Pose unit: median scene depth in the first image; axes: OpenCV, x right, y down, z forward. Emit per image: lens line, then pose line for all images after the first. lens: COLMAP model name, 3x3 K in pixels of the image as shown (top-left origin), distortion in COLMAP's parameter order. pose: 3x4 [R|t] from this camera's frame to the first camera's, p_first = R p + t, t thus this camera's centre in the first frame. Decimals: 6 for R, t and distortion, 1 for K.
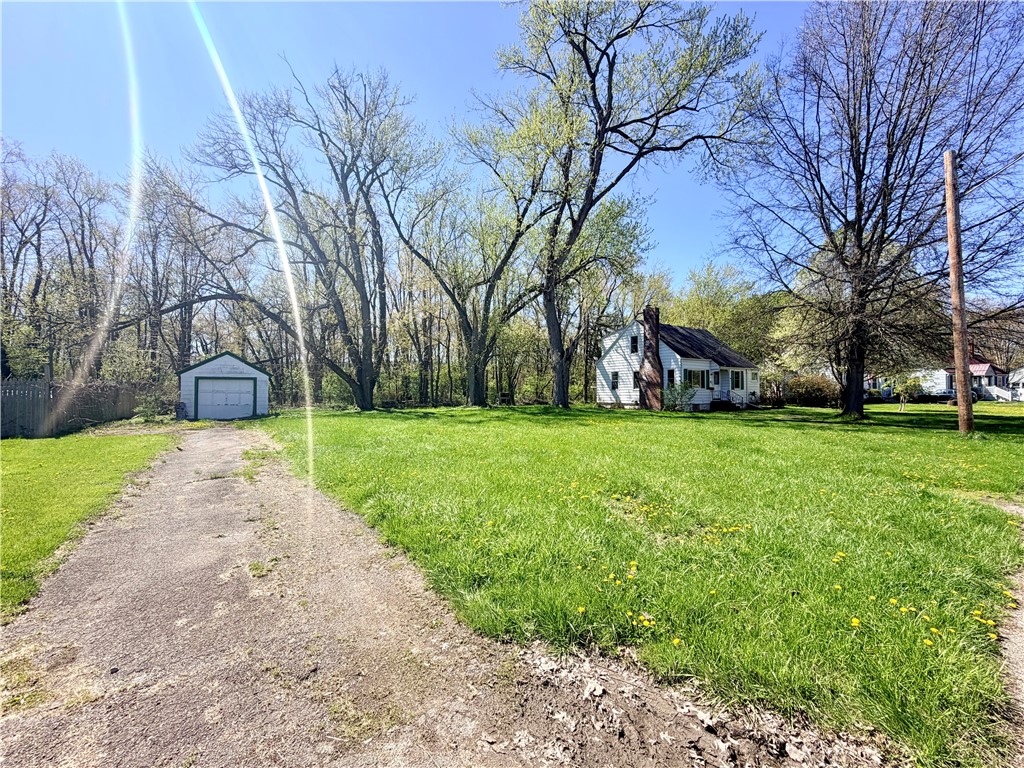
lens RADIAL K [[409.8, 0, 512.0], [0, 409.8, 384.0], [0, 0, 1]] dist [0.000913, 0.000107]
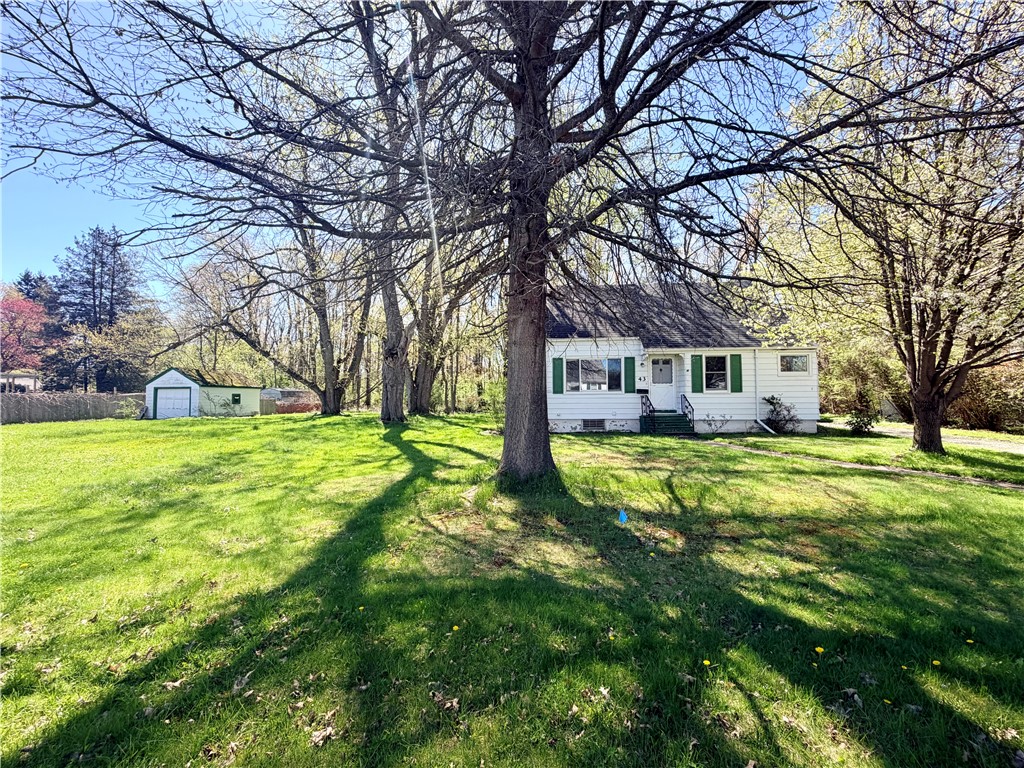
lens RADIAL K [[409.8, 0, 512.0], [0, 409.8, 384.0], [0, 0, 1]] dist [0.000913, 0.000107]
pose [[0.783810, -0.023226, -0.620566, 0.688926], [0.006597, 0.999555, -0.029078, 0.016127], [0.620966, 0.018698, 0.783615, 0.476856]]
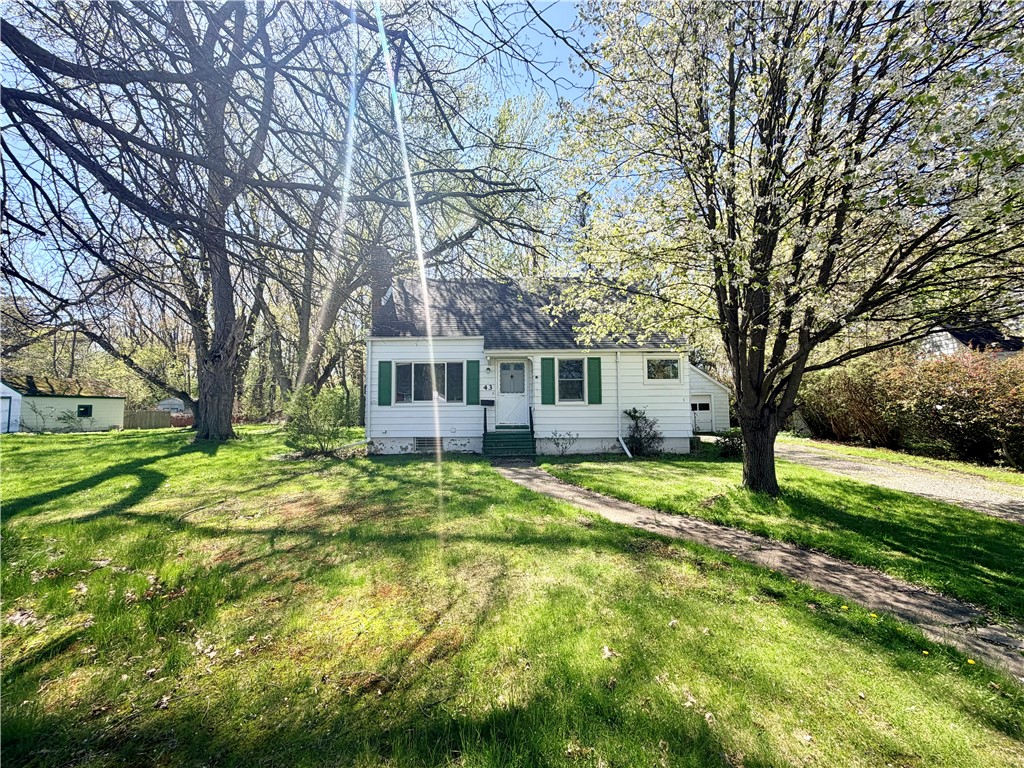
lens RADIAL K [[409.8, 0, 512.0], [0, 409.8, 384.0], [0, 0, 1]] dist [0.000913, 0.000107]
pose [[0.817847, -0.036344, -0.574287, 0.763521], [0.007012, 0.998559, -0.053209, 0.014783], [0.575393, 0.039490, 0.816923, 0.665481]]
